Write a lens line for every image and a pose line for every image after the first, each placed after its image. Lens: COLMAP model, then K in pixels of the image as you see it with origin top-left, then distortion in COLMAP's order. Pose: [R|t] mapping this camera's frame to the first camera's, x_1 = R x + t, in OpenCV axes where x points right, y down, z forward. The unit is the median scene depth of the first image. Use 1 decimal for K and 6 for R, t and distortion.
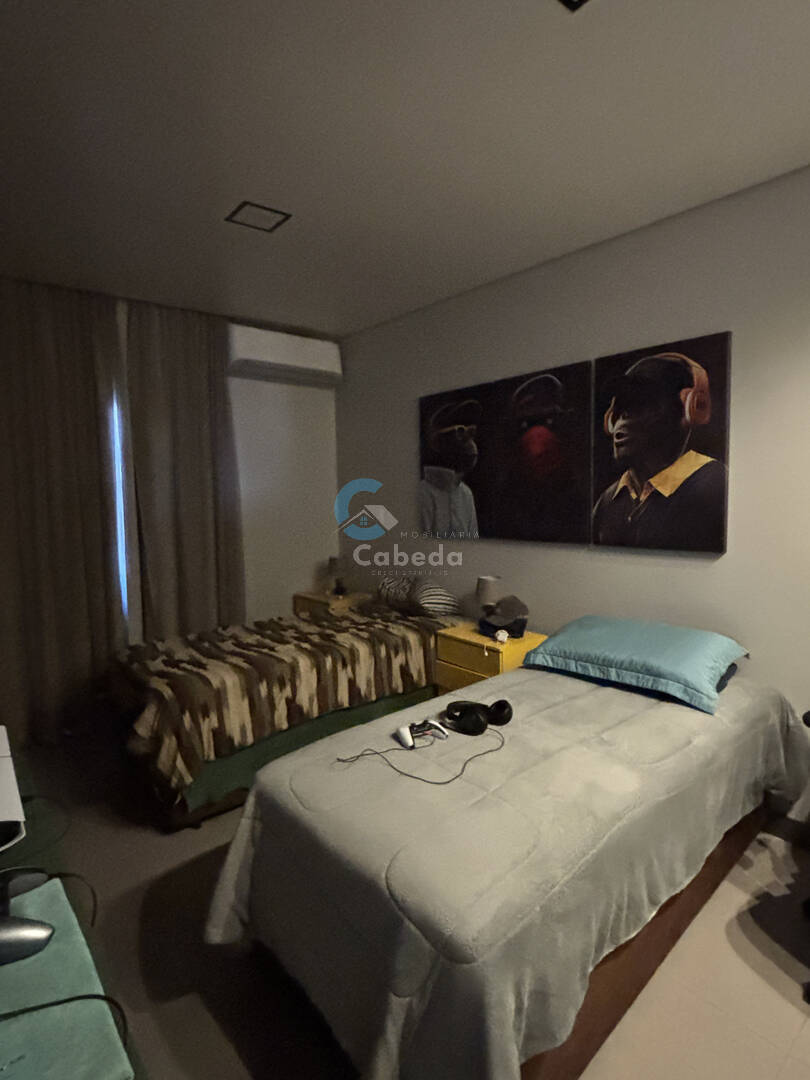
lens RADIAL K [[583.7, 0, 407.2], [0, 583.7, 535.7], [0, 0, 1]] dist [-0.036124, -0.000150]
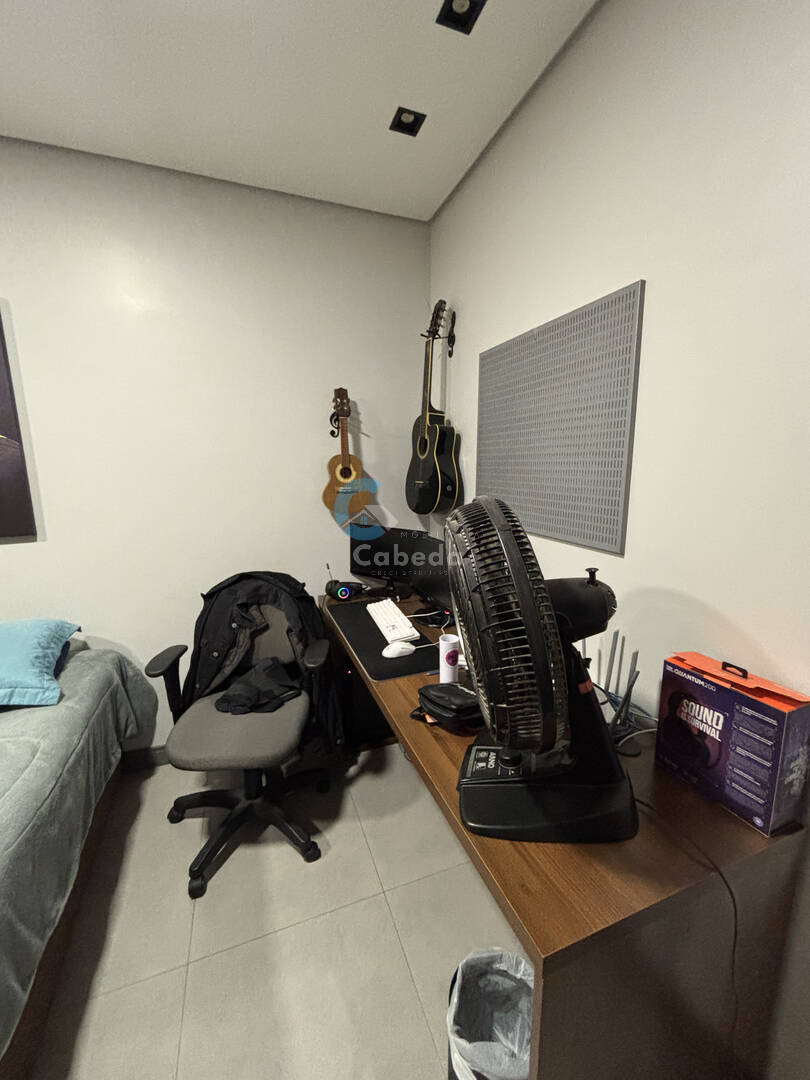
lens RADIAL K [[432.2, 0, 401.5], [0, 432.2, 542.2], [0, 0, 1]] dist [-0.003387, 0.001242]
pose [[0.345751, -0.137859, 0.928144, 0.070290], [0.080066, 0.989875, 0.117202, 0.002564], [-0.934904, 0.033791, 0.353288, 0.138920]]
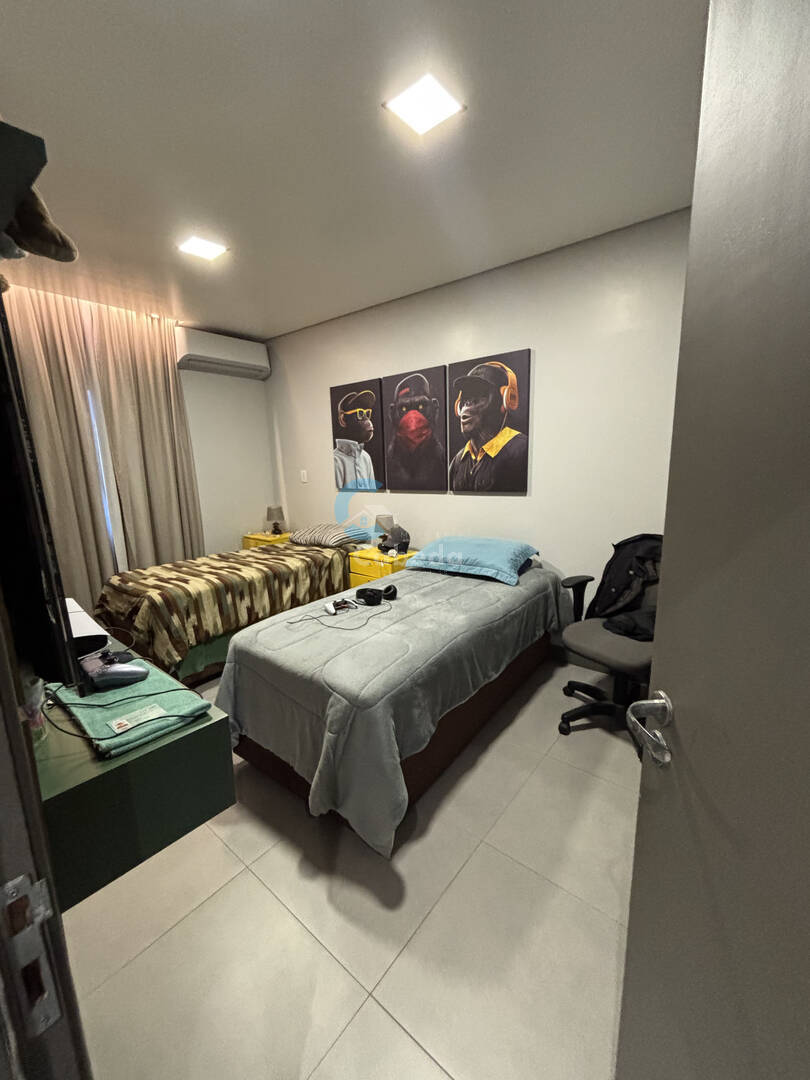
lens RADIAL K [[432.2, 0, 406.4], [0, 432.2, 543.5], [0, 0, 1]] dist [-0.003387, 0.001242]
pose [[0.982818, -0.043566, 0.179361, -0.002626], [0.022504, 0.992778, 0.117834, 0.020409], [-0.183199, -0.111773, 0.976701, -0.120558]]
